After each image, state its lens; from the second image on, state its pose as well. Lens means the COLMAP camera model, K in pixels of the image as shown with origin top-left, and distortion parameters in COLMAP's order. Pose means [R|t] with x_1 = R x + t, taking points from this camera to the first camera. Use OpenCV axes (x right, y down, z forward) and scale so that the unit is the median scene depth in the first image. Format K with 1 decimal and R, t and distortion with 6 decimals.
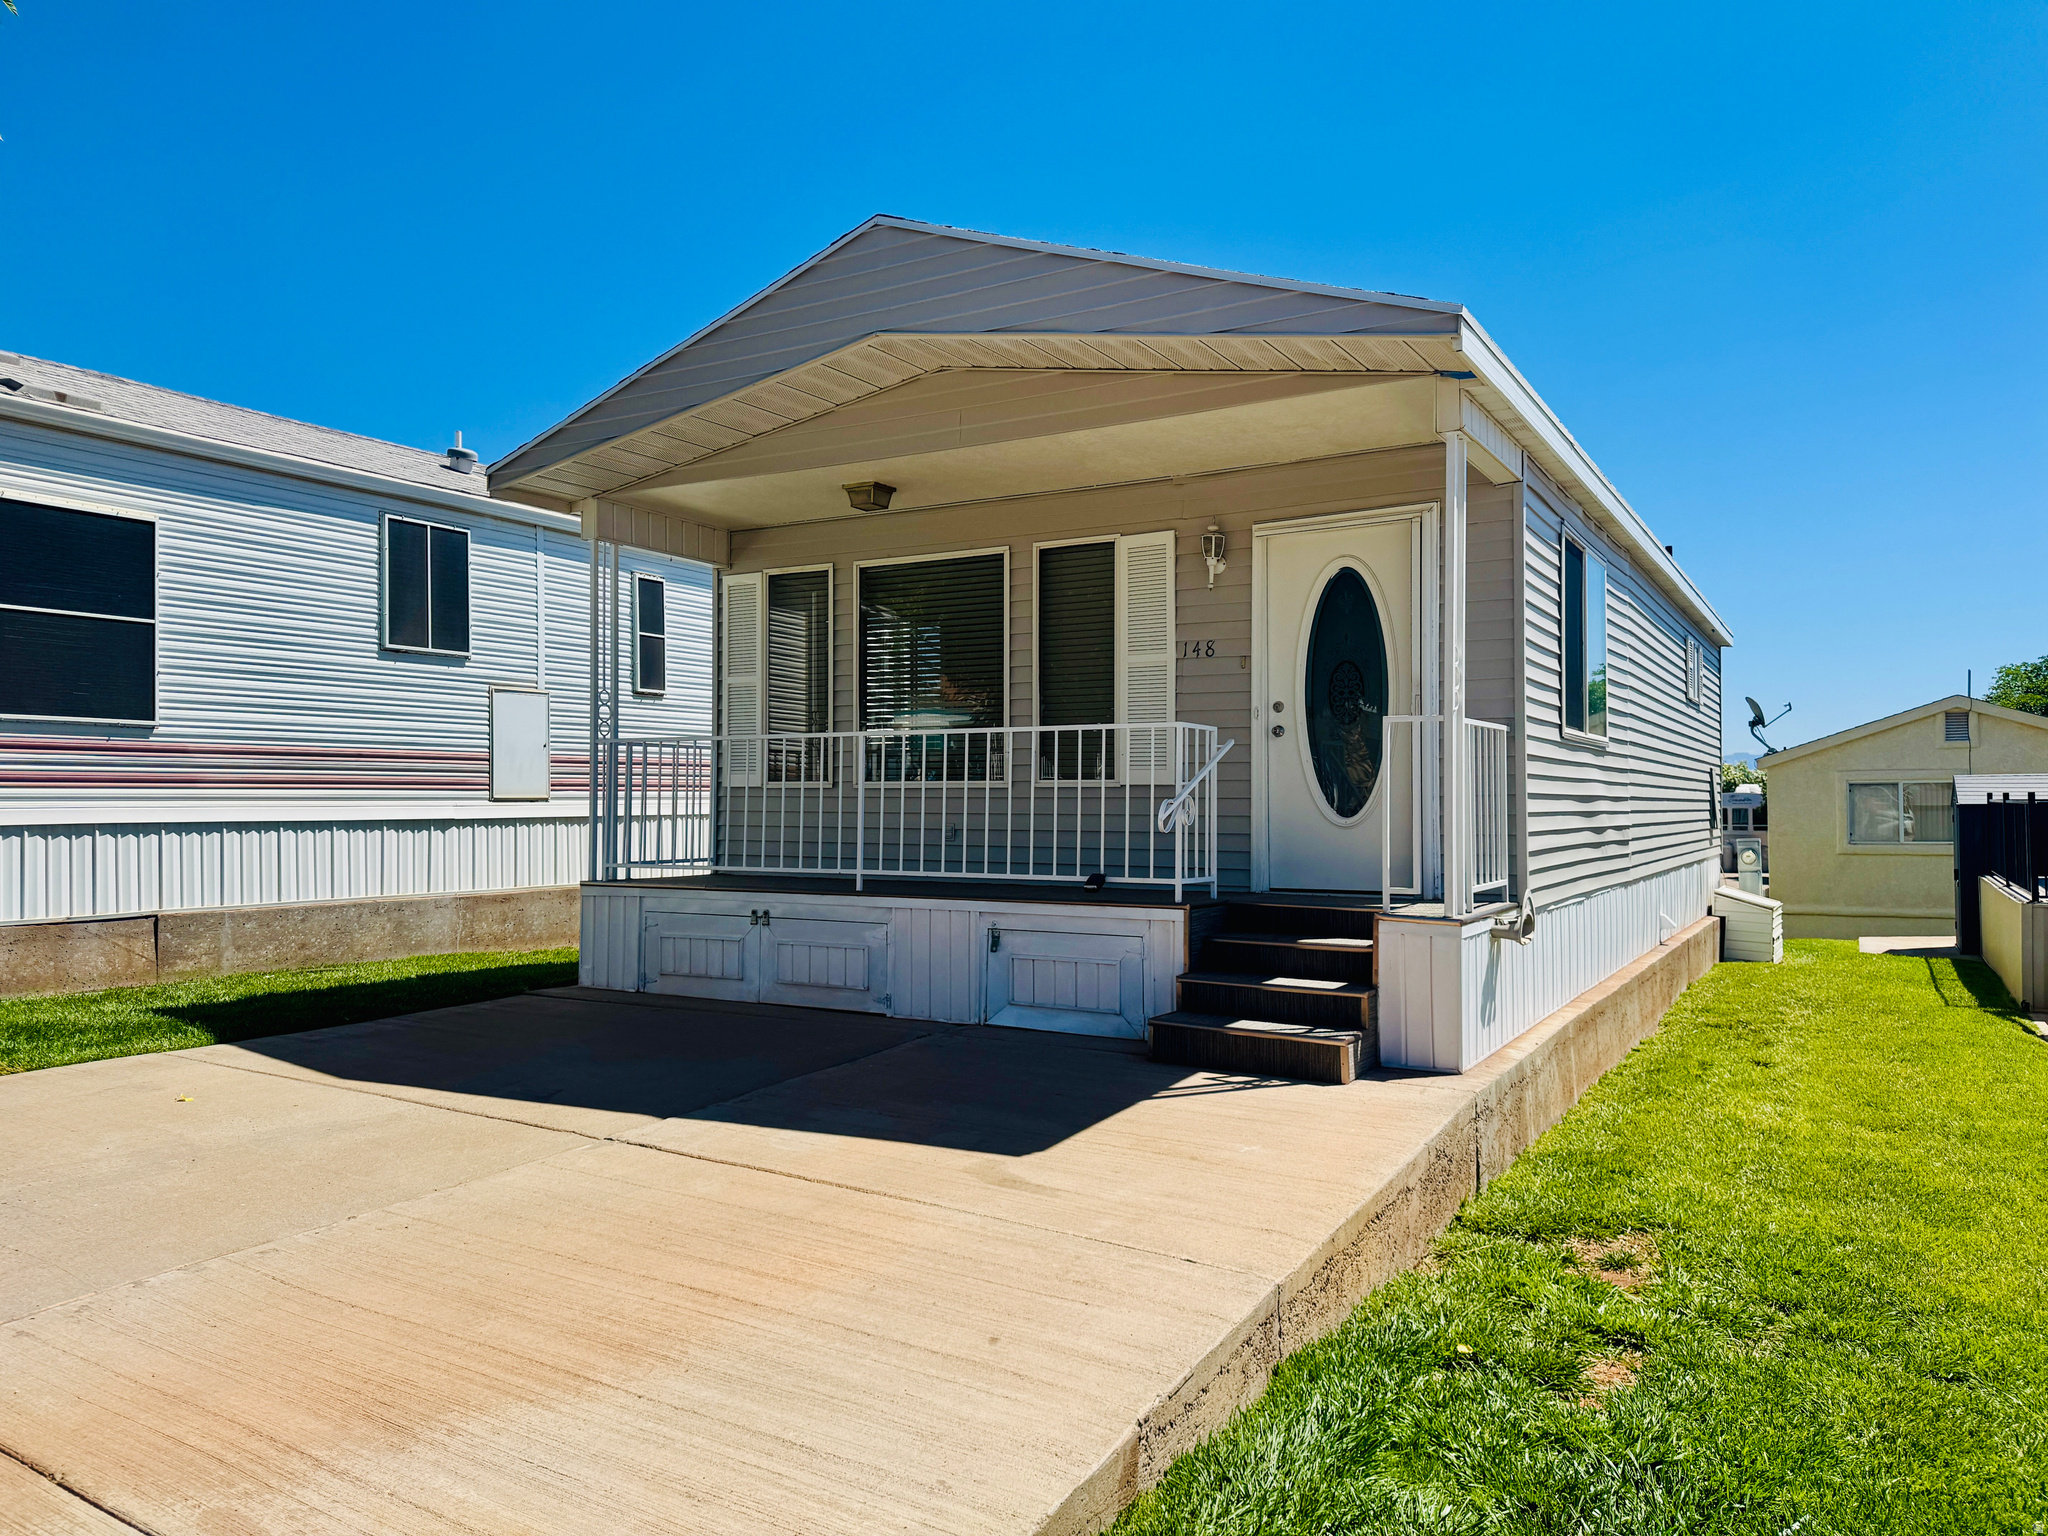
lens RADIAL K [[1440.9, 0, 1029.7], [0, 1440.9, 780.8], [0, 0, 1]] dist [0.029445, -0.037116]
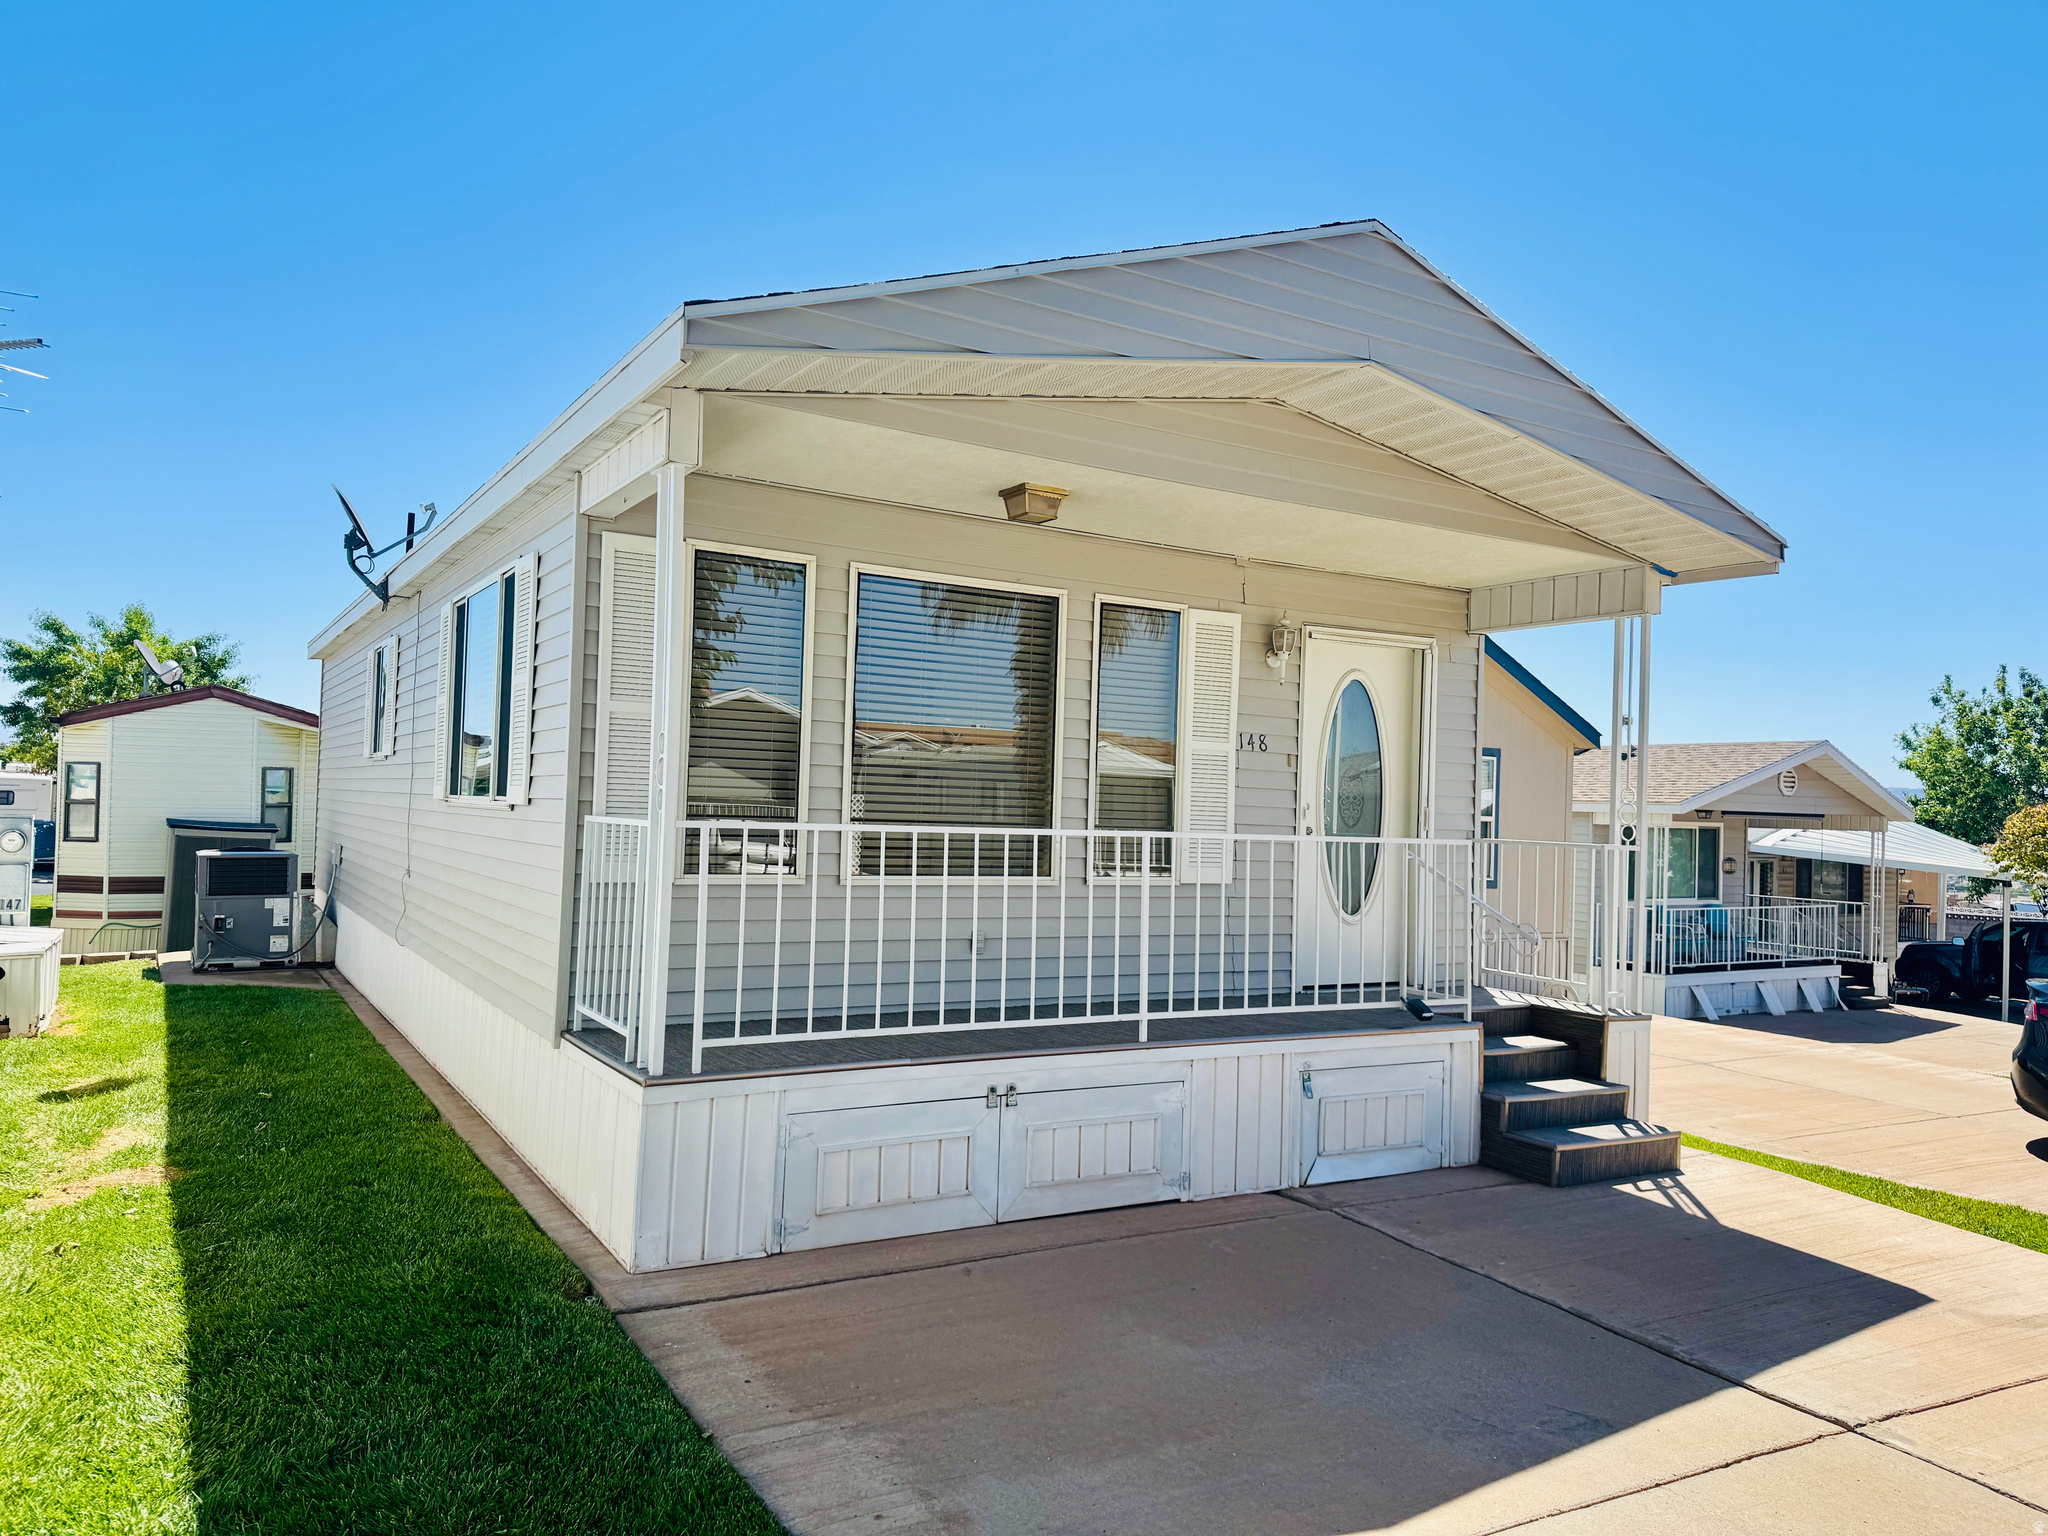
lens RADIAL K [[1440.9, 0, 1014.4], [0, 1440.9, 761.4], [0, 0, 1]] dist [0.029445, -0.037116]
pose [[0.488551, 0.044849, 0.871382, -0.793097], [-0.046785, 0.998588, -0.025166, -0.047180], [-0.871280, -0.028473, 0.489959, 0.670603]]
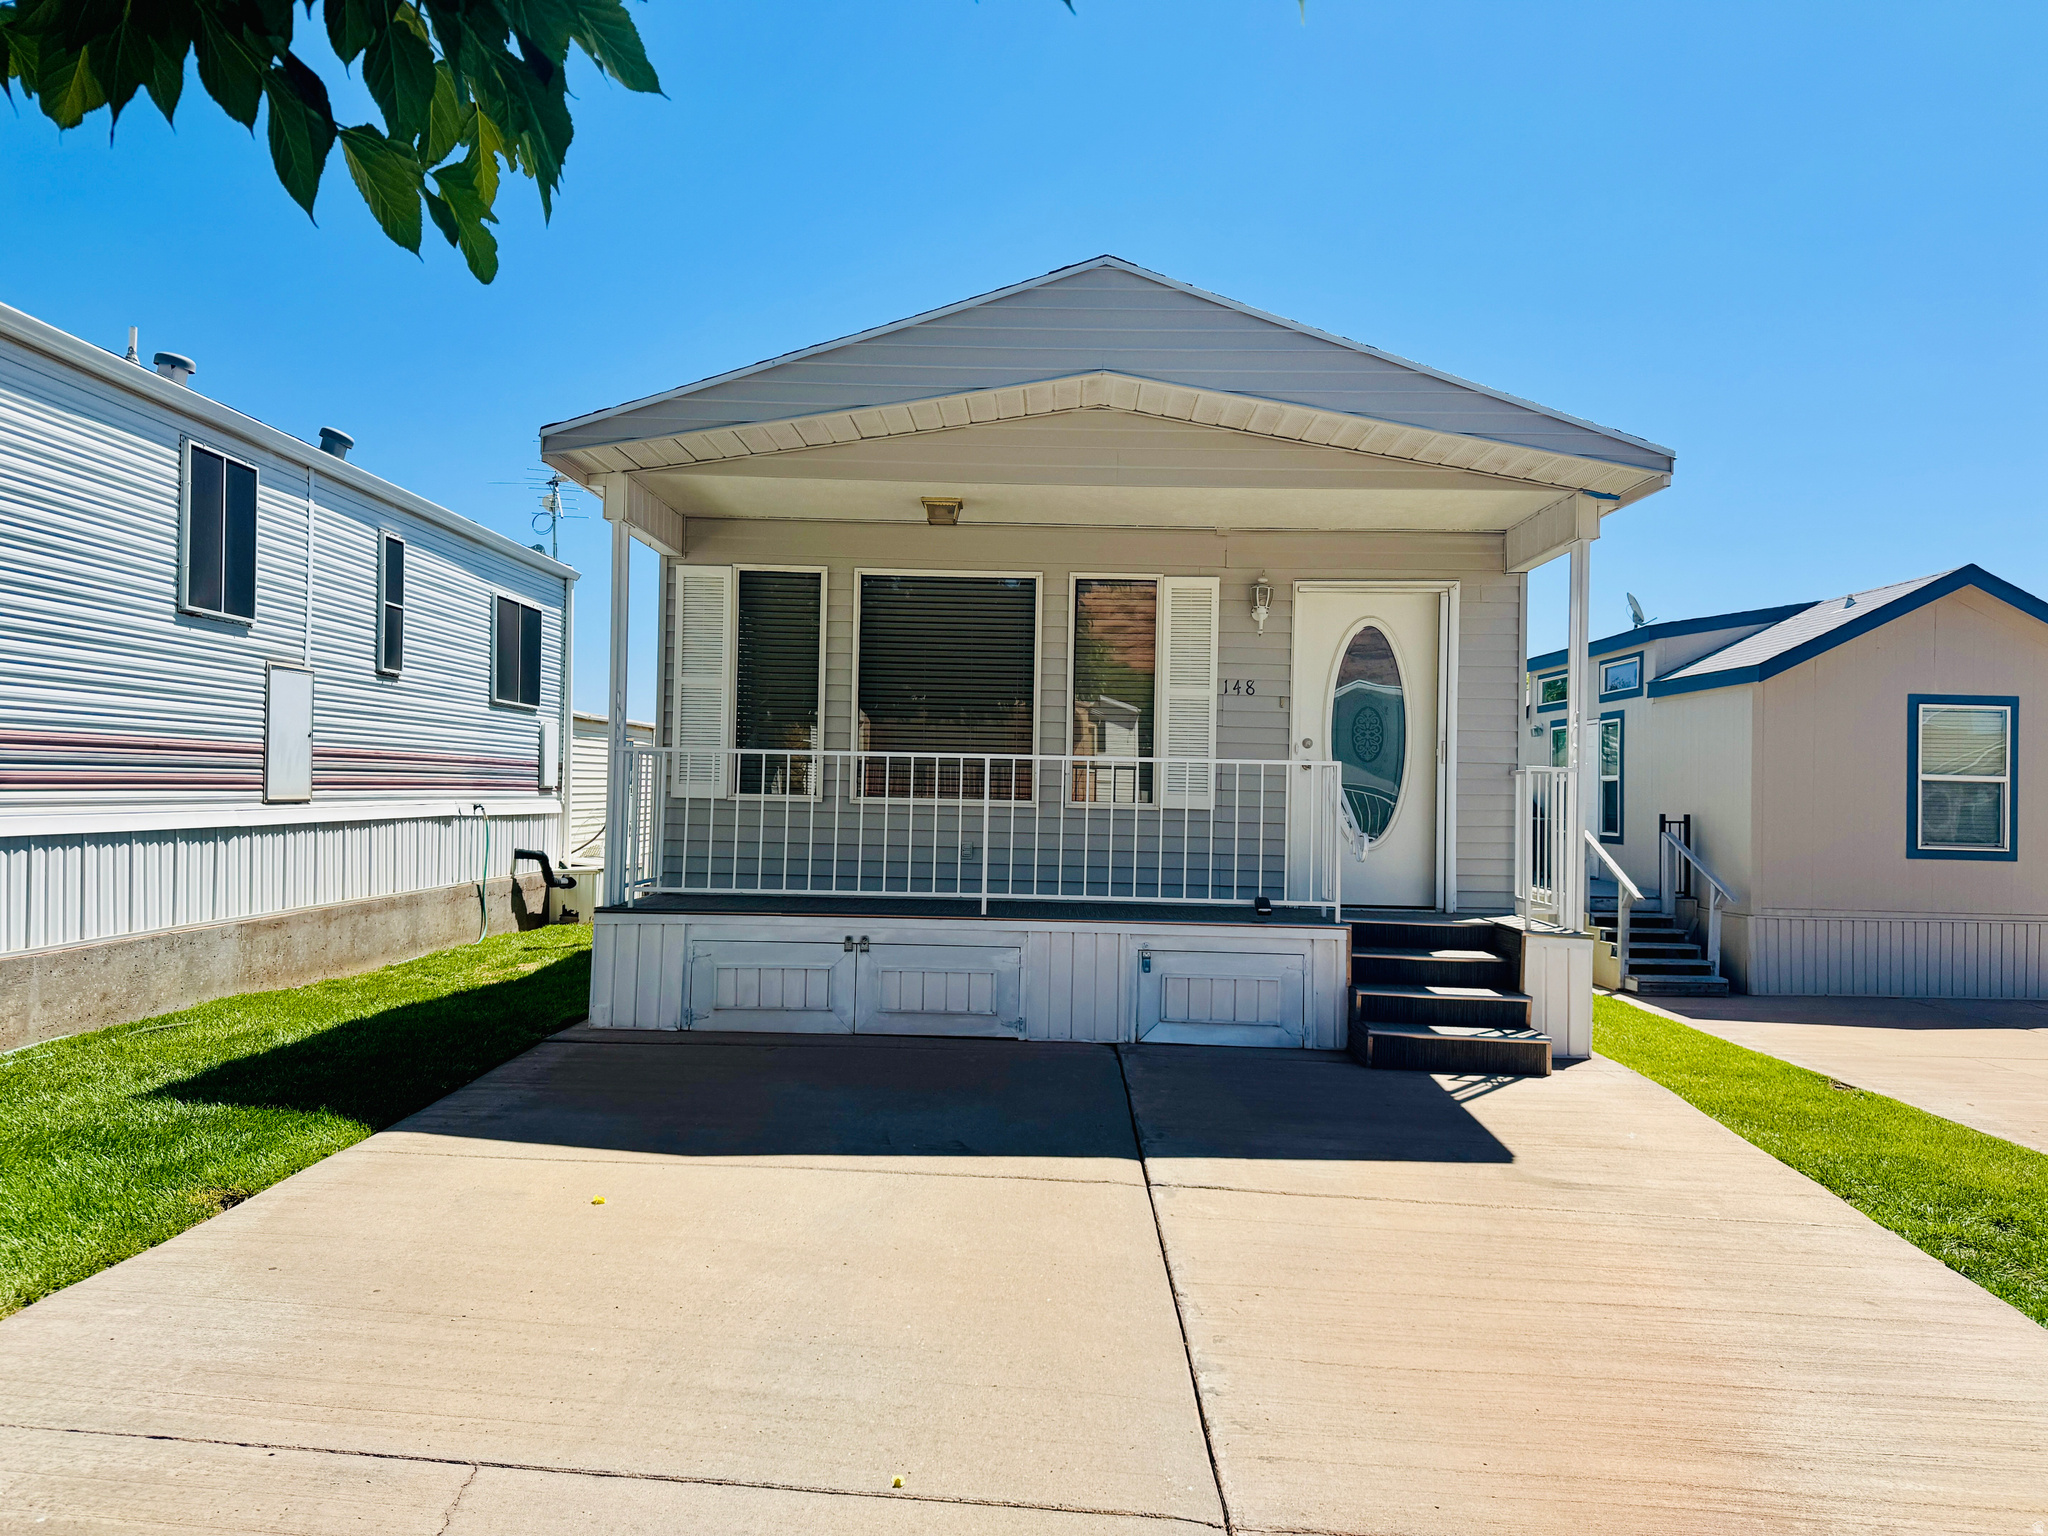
lens RADIAL K [[1440.9, 0, 1028.6], [0, 1440.9, 763.6], [0, 0, 1]] dist [0.029445, -0.037116]
pose [[0.871505, 0.027064, 0.489639, -0.561583], [-0.028343, 0.999587, -0.004802, -0.023121], [-0.489567, -0.009693, 0.871912, 0.118040]]
